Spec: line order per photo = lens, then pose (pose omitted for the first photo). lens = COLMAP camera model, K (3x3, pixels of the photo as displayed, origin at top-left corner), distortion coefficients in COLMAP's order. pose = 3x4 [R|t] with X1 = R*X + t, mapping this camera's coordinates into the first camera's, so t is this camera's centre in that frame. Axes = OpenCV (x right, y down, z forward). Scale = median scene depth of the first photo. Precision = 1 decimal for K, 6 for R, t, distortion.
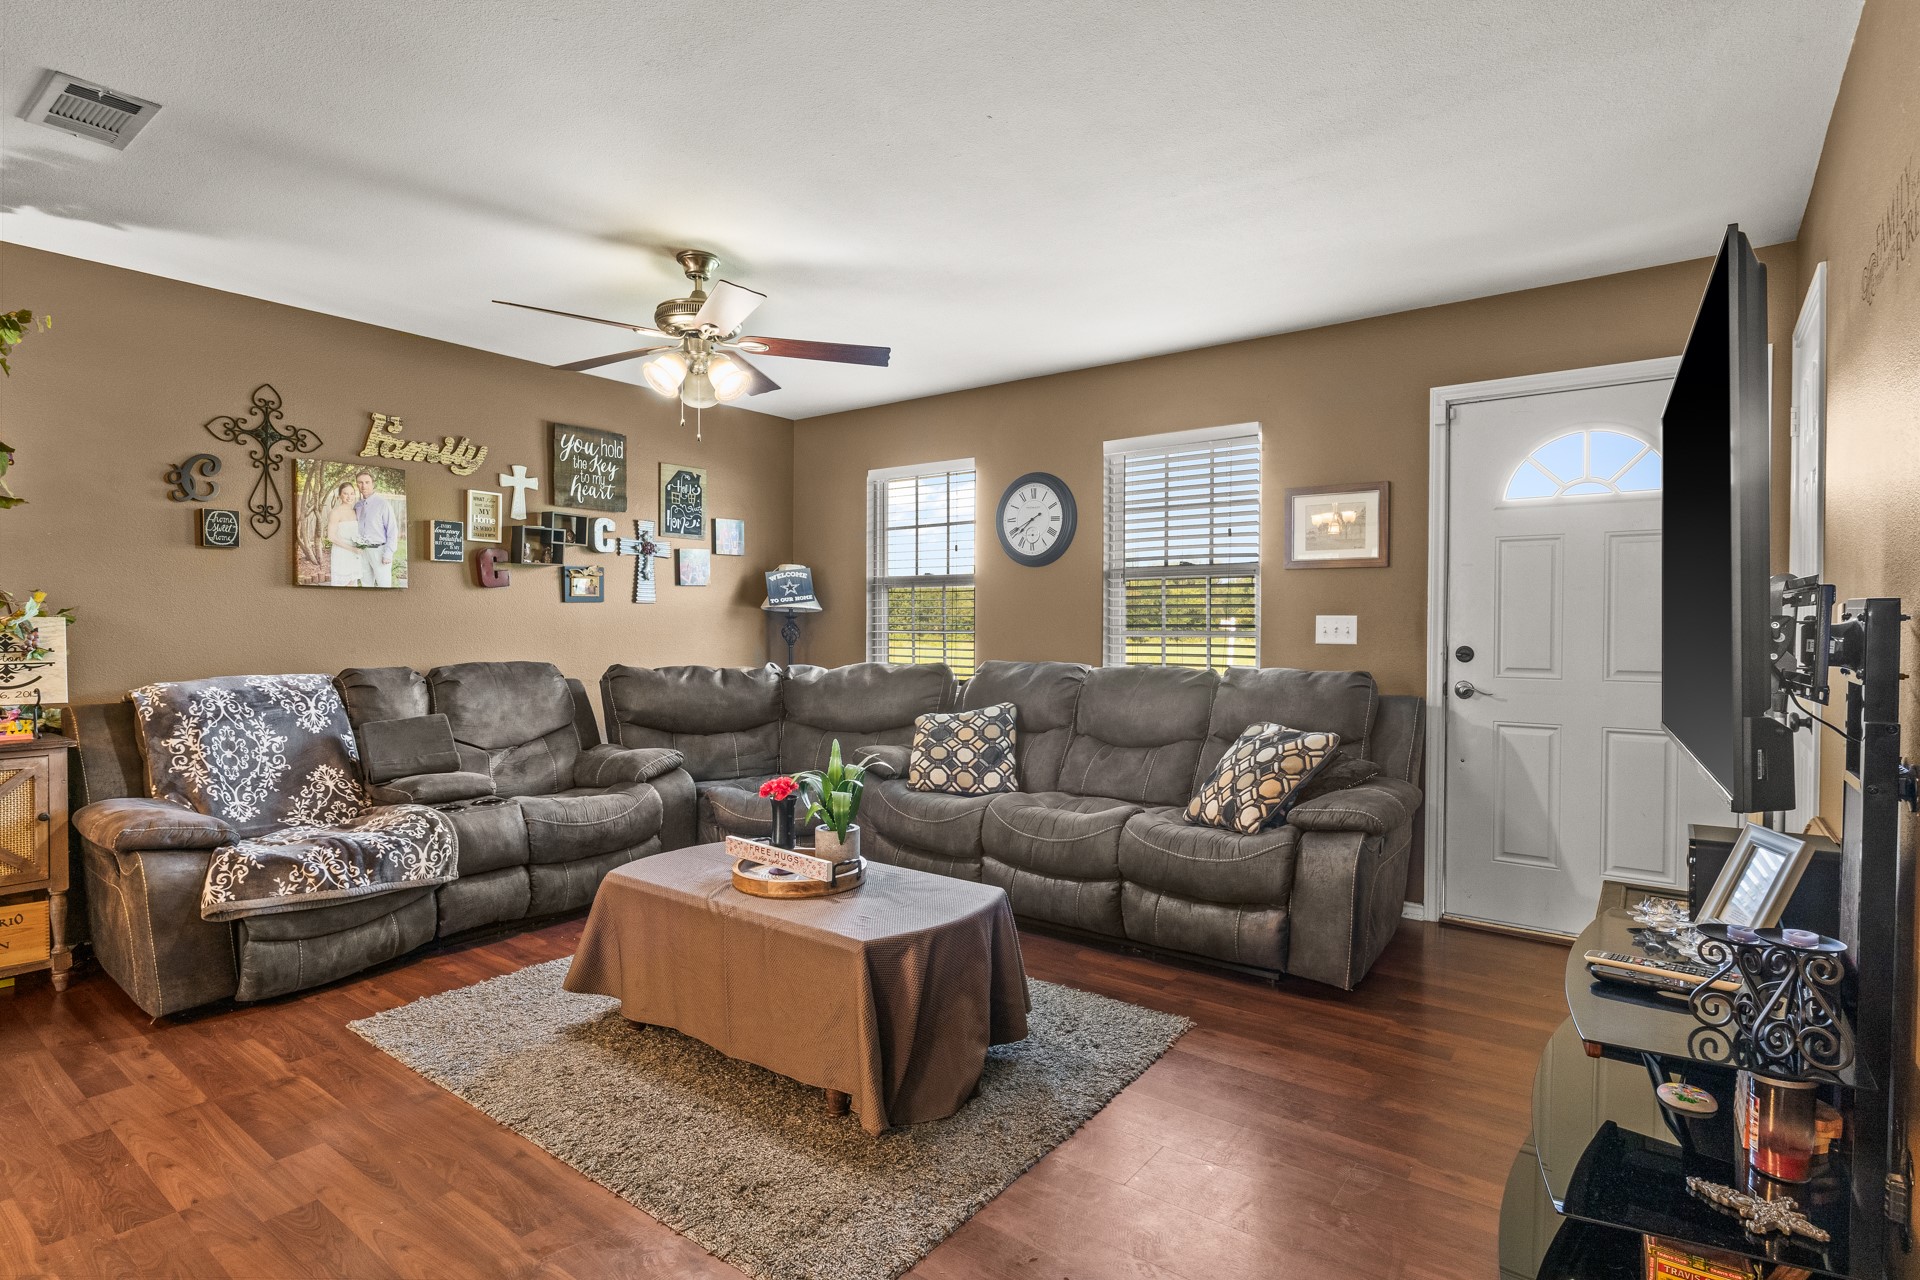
lens RADIAL K [[970.7, 0, 987.9], [0, 970.7, 637.2], [0, 0, 1]] dist [-0.005084, 0.001921]
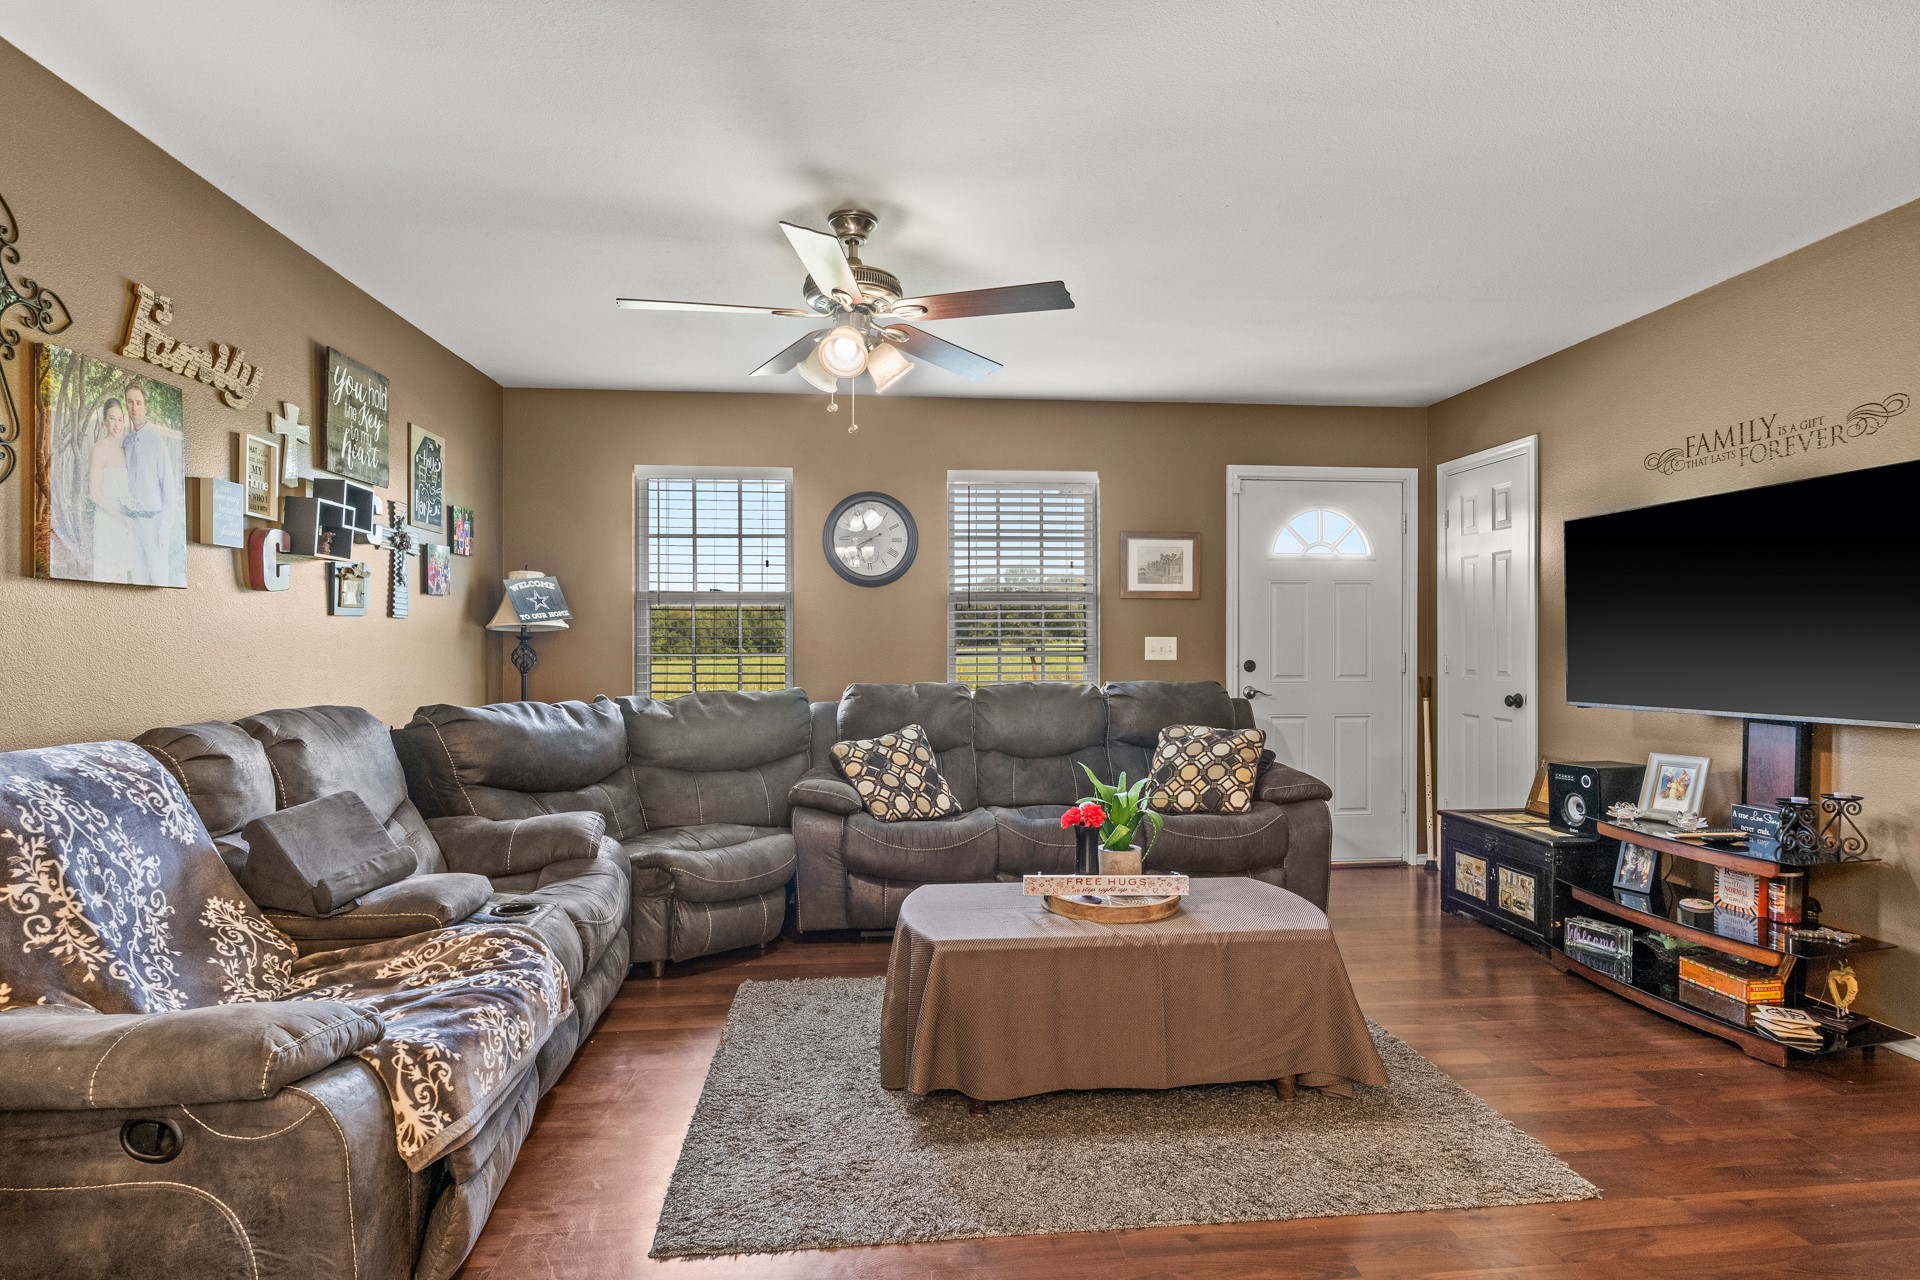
lens RADIAL K [[970.7, 0, 958.6], [0, 970.7, 649.5], [0, 0, 1]] dist [-0.005084, 0.001921]
pose [[0.743493, -0.007276, 0.668705, -0.644225], [0.012426, 0.999918, -0.002936, -0.006075], [-0.668629, 0.010492, 0.743522, 0.244611]]
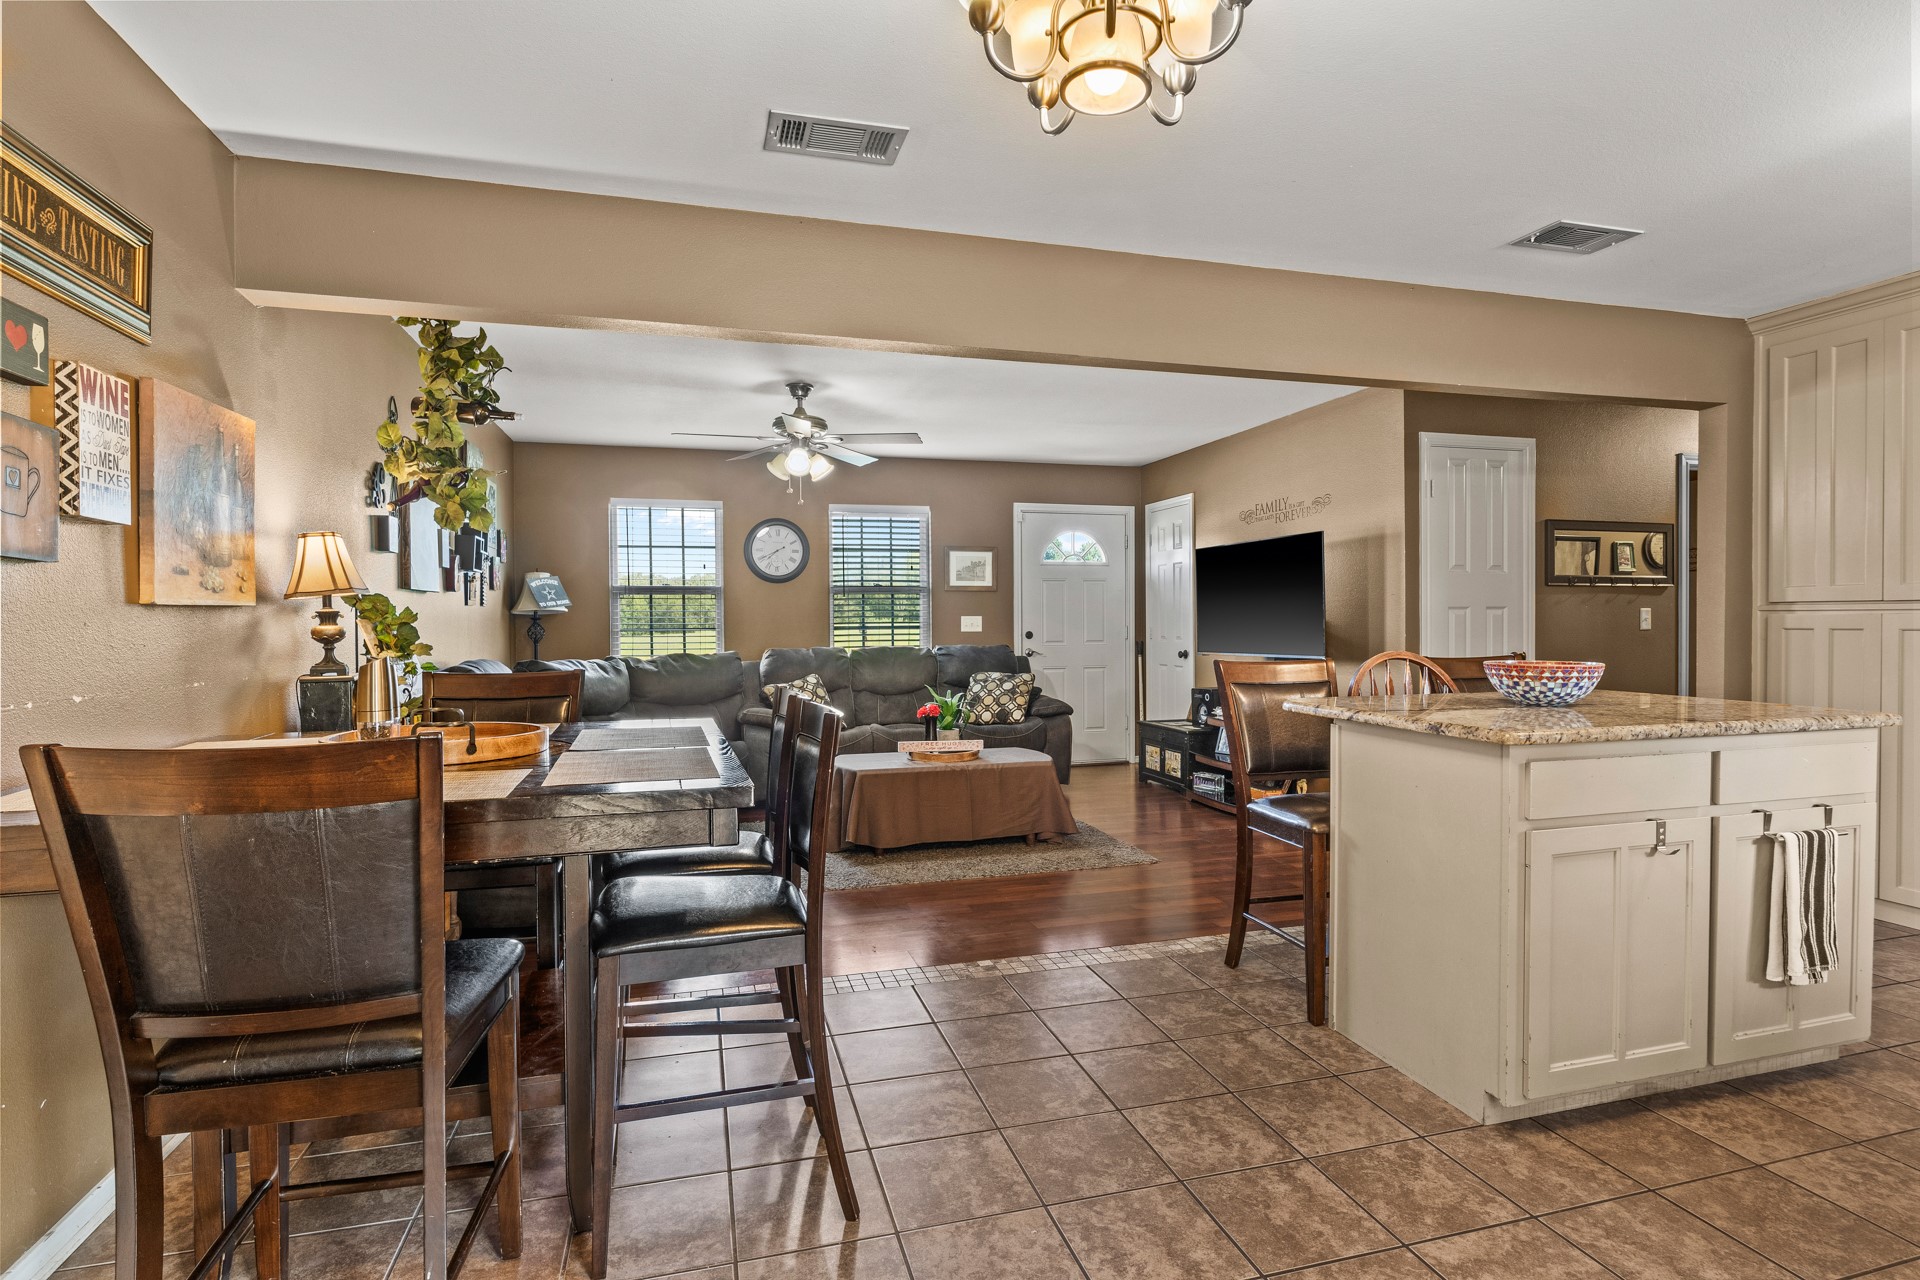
lens RADIAL K [[970.7, 0, 967.8], [0, 970.7, 635.8], [0, 0, 1]] dist [-0.005084, 0.001921]
pose [[0.600756, -0.018202, 0.799226, -1.107852], [0.019364, 0.999779, 0.008214, -0.000356], [-0.799198, 0.010542, 0.600975, -0.112754]]
